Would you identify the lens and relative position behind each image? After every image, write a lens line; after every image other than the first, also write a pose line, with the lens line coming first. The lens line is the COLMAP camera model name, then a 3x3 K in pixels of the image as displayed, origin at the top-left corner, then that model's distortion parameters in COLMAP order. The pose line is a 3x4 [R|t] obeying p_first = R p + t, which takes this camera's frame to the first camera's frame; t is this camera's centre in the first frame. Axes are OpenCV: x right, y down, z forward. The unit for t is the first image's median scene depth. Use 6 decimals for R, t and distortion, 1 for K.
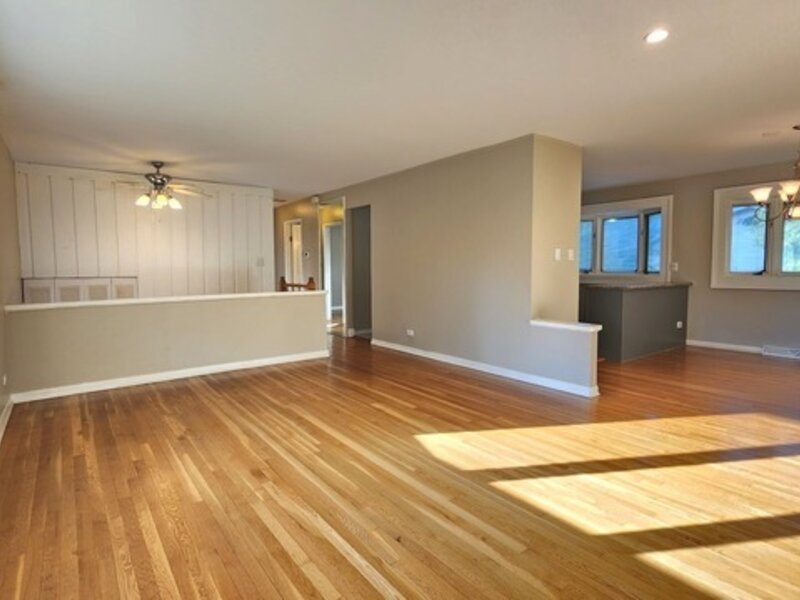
lens RADIAL K [[442.6, 0, 397.4], [0, 442.6, 298.5], [0, 0, 1]] dist [-0.005550, -0.001453]
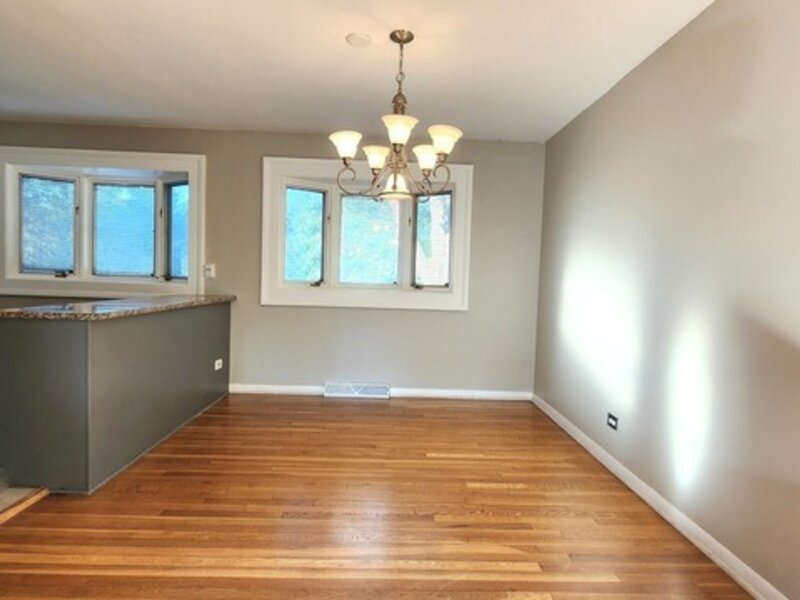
lens RADIAL K [[442.6, 0, 399.4], [0, 442.6, 299.3], [0, 0, 1]] dist [-0.005550, -0.001453]
pose [[0.579906, -0.010770, 0.814612, 0.270511], [0.017582, 0.999845, 0.000702, -0.026458], [-0.814493, 0.013916, 0.580006, 0.416138]]
